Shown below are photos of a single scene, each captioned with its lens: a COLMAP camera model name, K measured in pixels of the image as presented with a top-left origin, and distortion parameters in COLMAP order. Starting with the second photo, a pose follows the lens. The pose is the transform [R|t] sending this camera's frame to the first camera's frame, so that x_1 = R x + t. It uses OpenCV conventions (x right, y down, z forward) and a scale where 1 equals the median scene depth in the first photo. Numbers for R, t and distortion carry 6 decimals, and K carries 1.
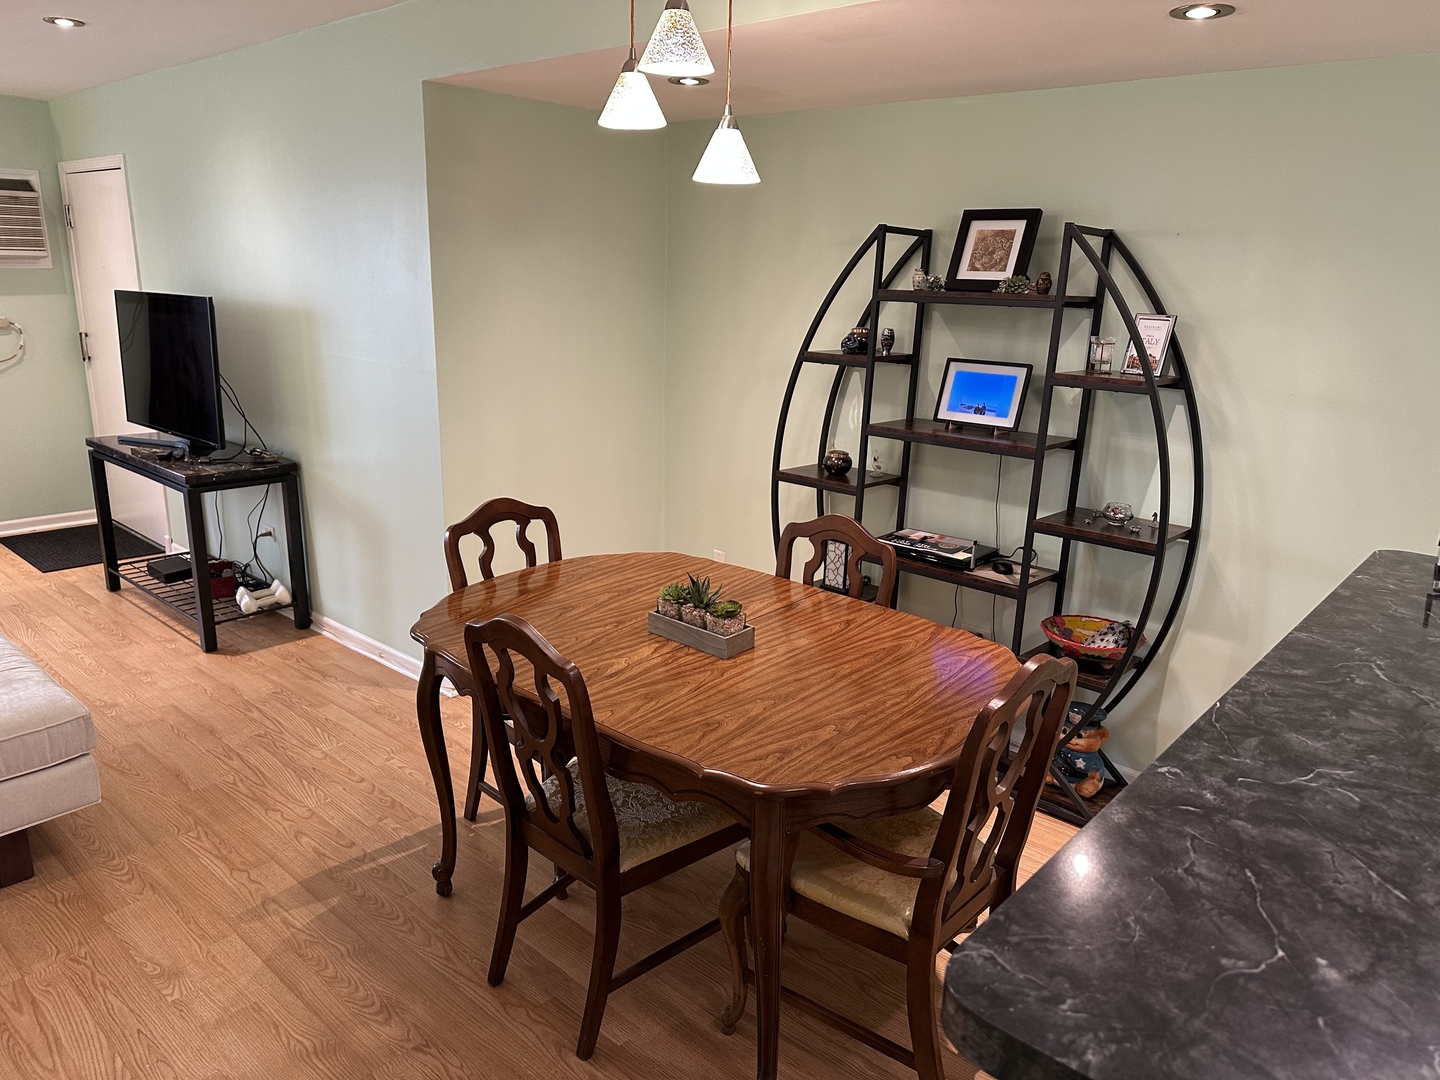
lens RADIAL K [[994.6, 0, 718.2], [0, 994.6, 544.1], [0, 0, 1]] dist [0.050958, -0.045770]
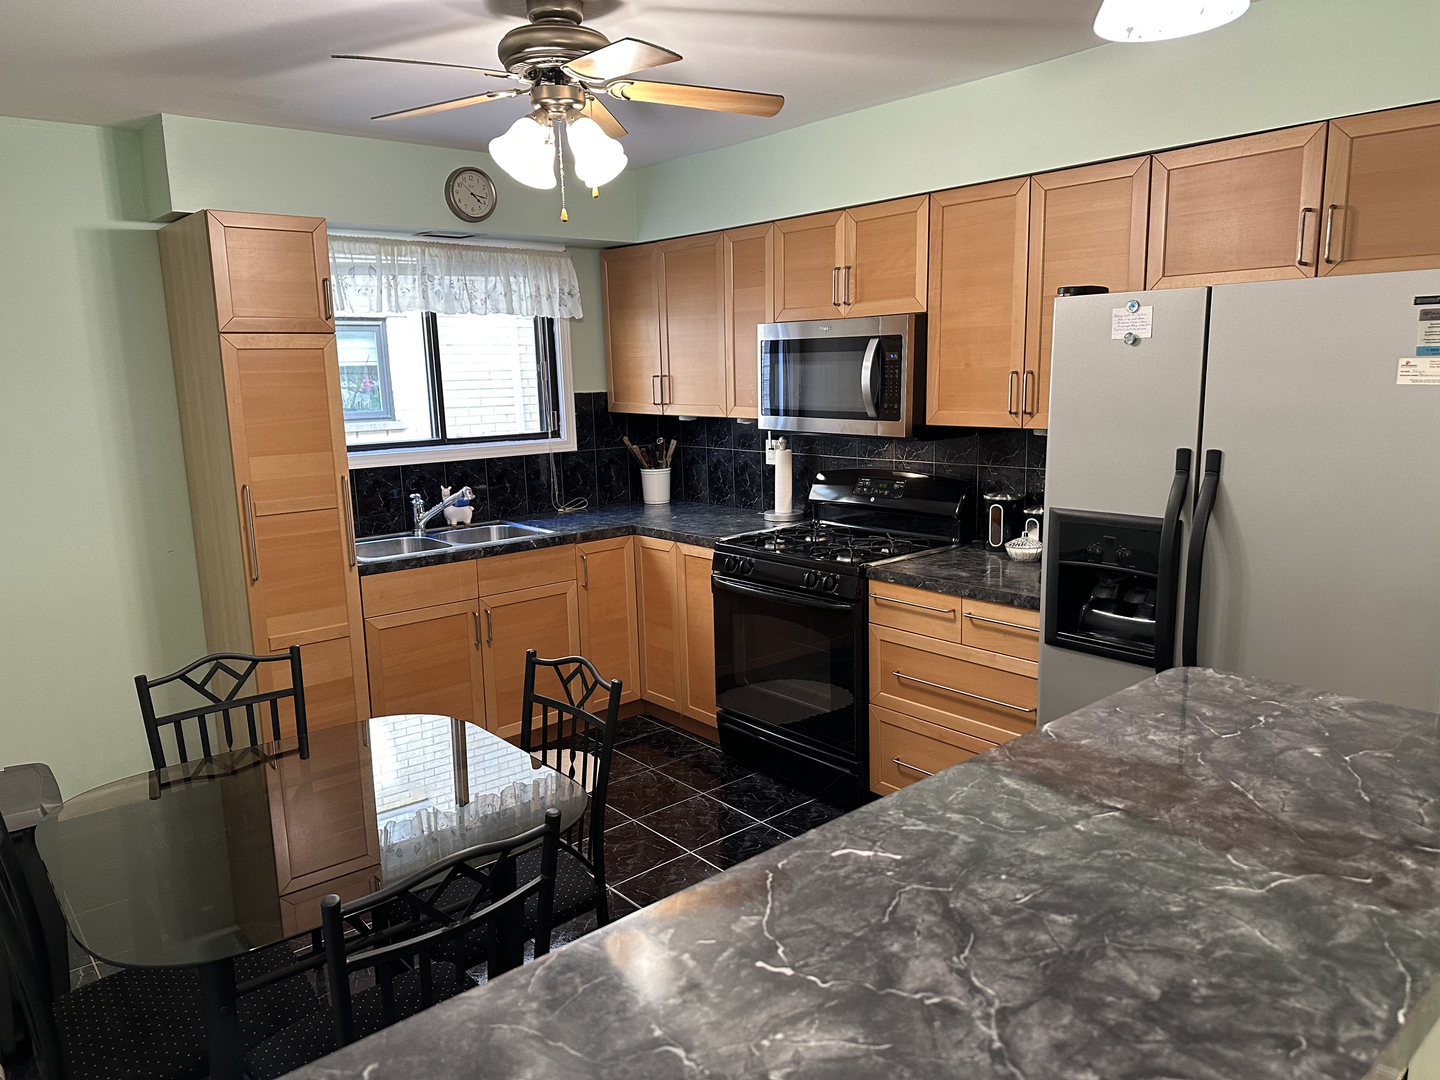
lens RADIAL K [[994.6, 0, 718.2], [0, 994.6, 544.1], [0, 0, 1]] dist [0.050958, -0.045770]
pose [[-0.992212, -0.020381, 0.122879, 0.939605], [0.035266, 0.900188, 0.434070, -0.384044], [-0.119461, 0.435024, -0.892459, 1.660590]]
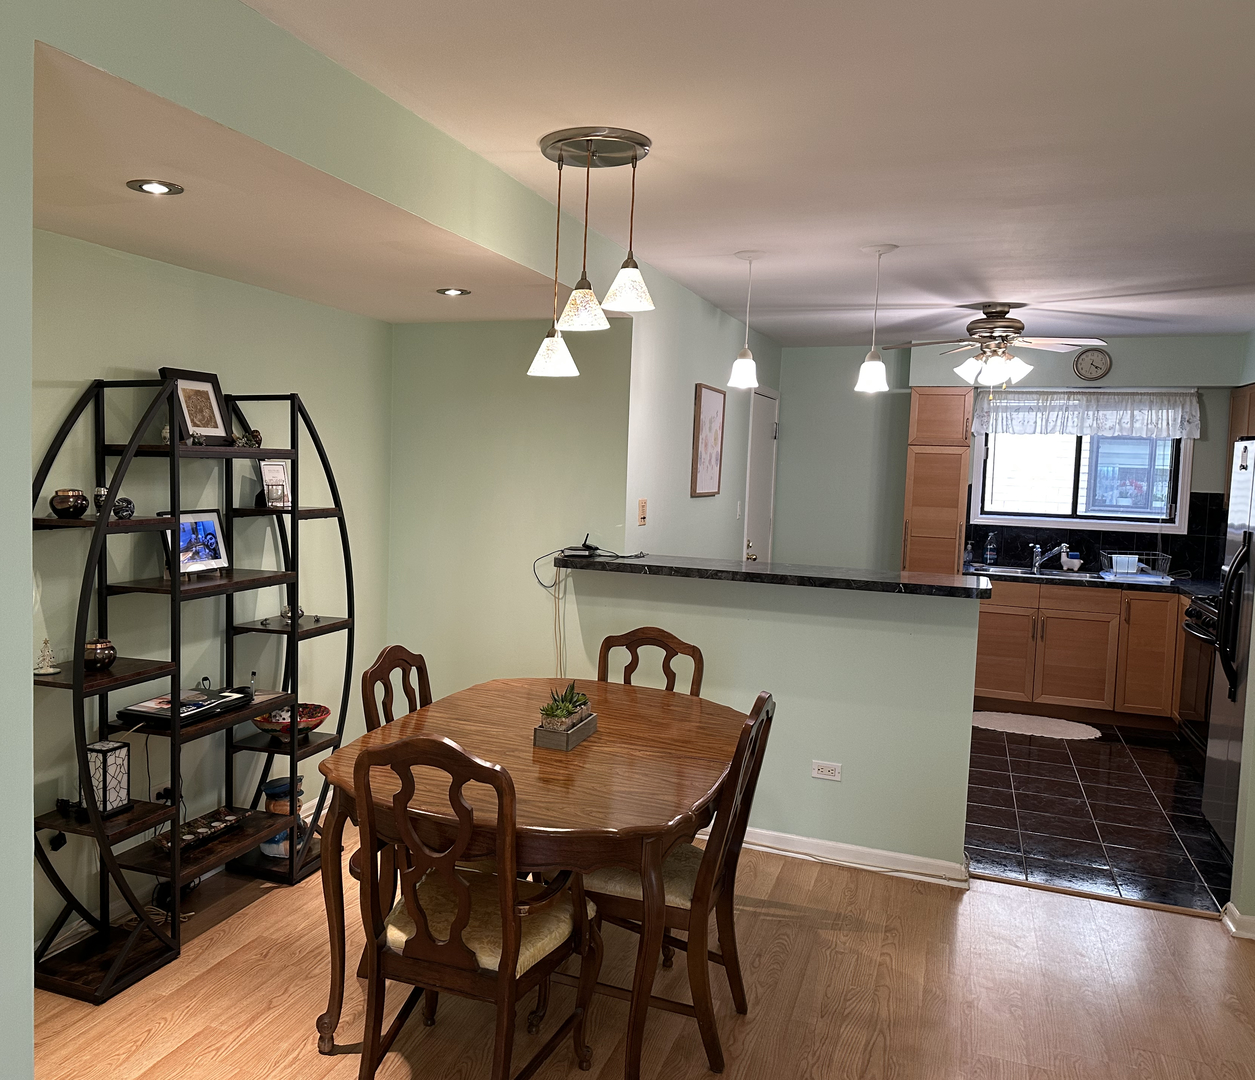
lens RADIAL K [[1023.6, 0, 535.5], [0, 1023.6, 534.4], [0, 0, 1]] dist [0.083551, -0.089429]
pose [[-0.340866, -0.106727, 0.934034, -2.684841], [0.212722, 0.959010, 0.187211, -0.896821], [-0.915729, 0.262504, -0.304191, 3.188583]]
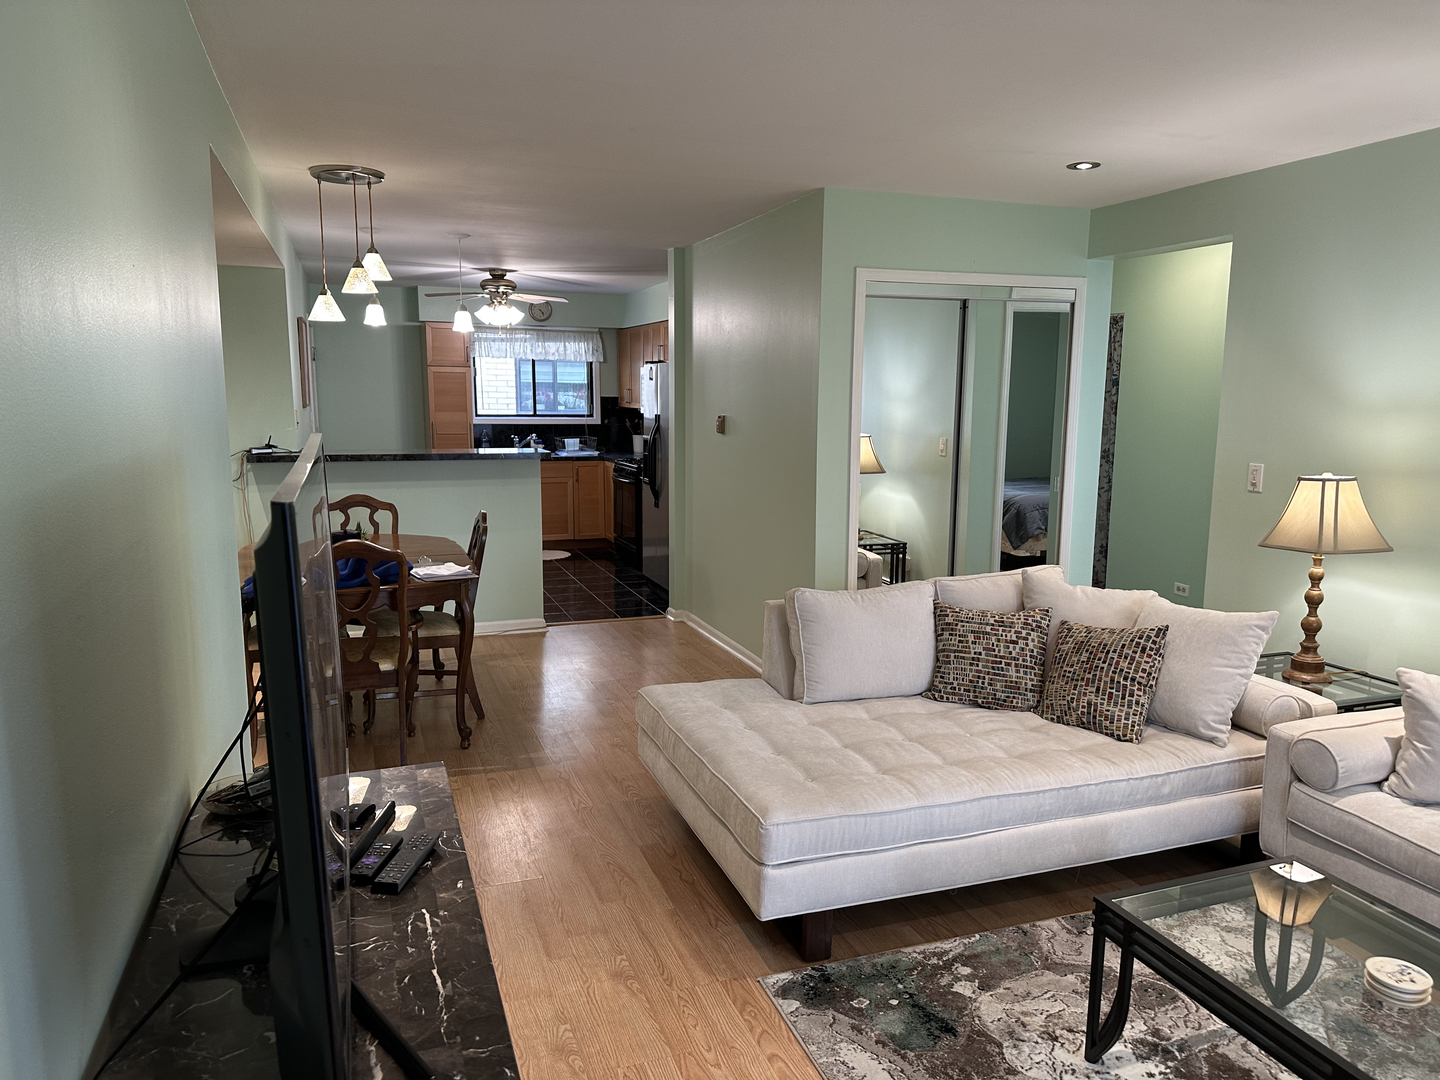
lens RADIAL K [[994.6, 0, 718.2], [0, 994.6, 544.1], [0, 0, 1]] dist [0.050958, -0.045770]
pose [[-0.888797, -0.100786, 0.447082, -3.479443], [0.092889, 0.915657, 0.391080, -1.443793], [-0.448789, 0.389120, -0.804471, 5.295518]]
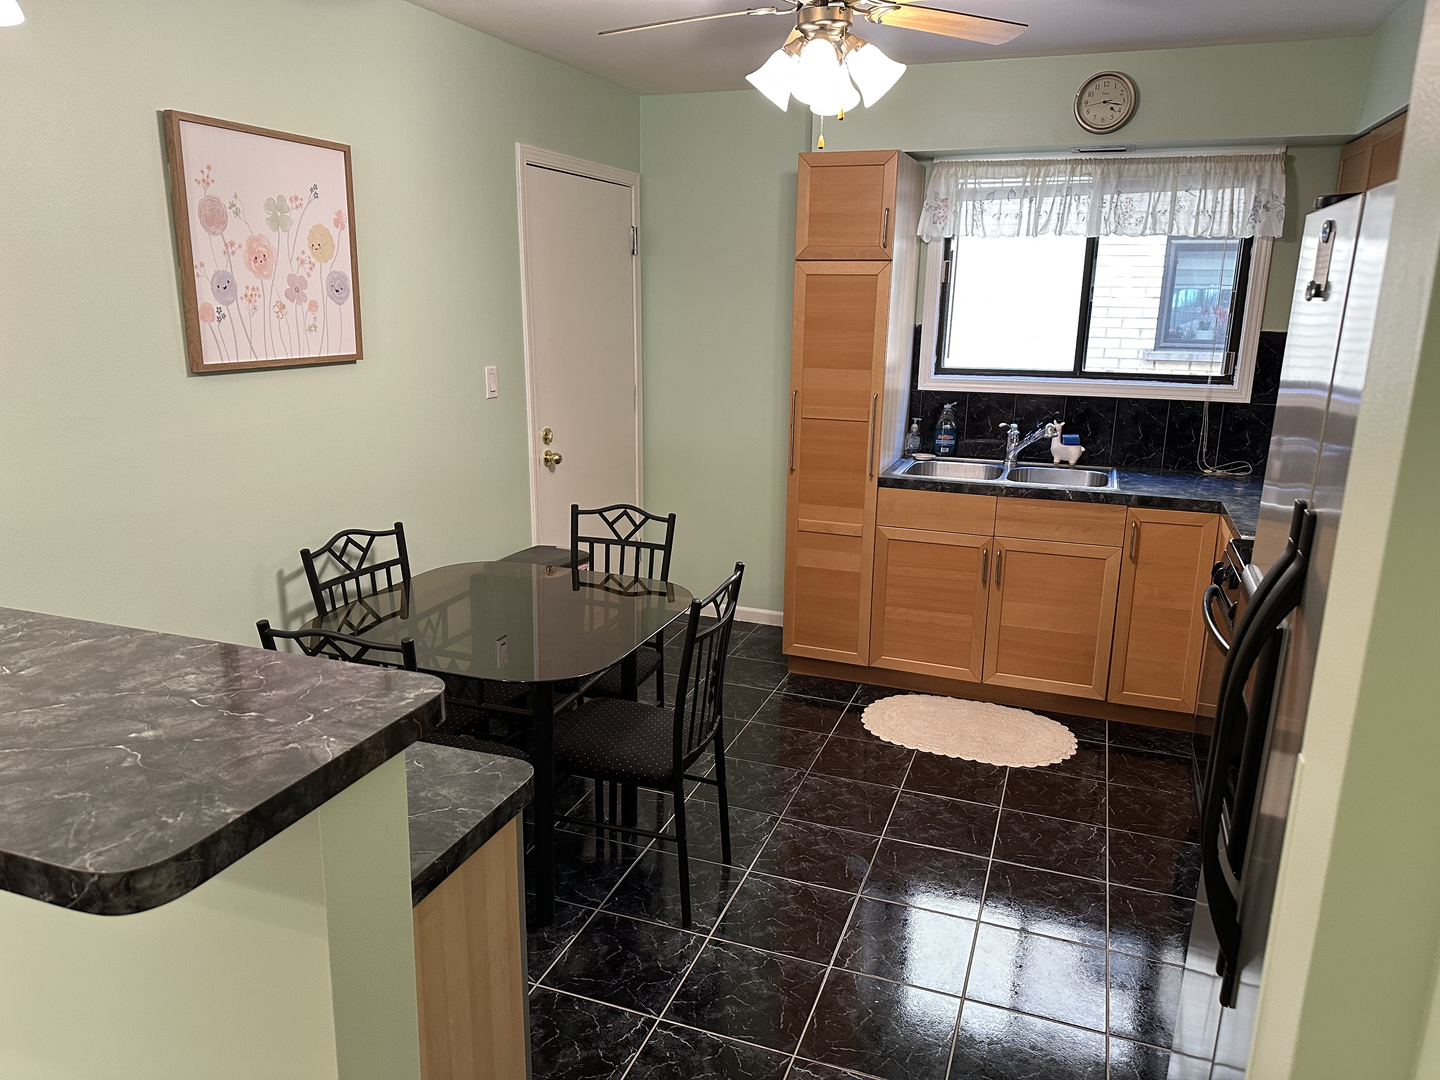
lens RADIAL K [[994.6, 0, 718.2], [0, 994.6, 544.1], [0, 0, 1]] dist [0.050958, -0.045770]
pose [[-0.376379, -0.258588, 0.889646, -0.660981], [0.225896, 0.905662, 0.358812, -0.111685], [-0.898504, 0.336017, -0.282459, 0.416004]]
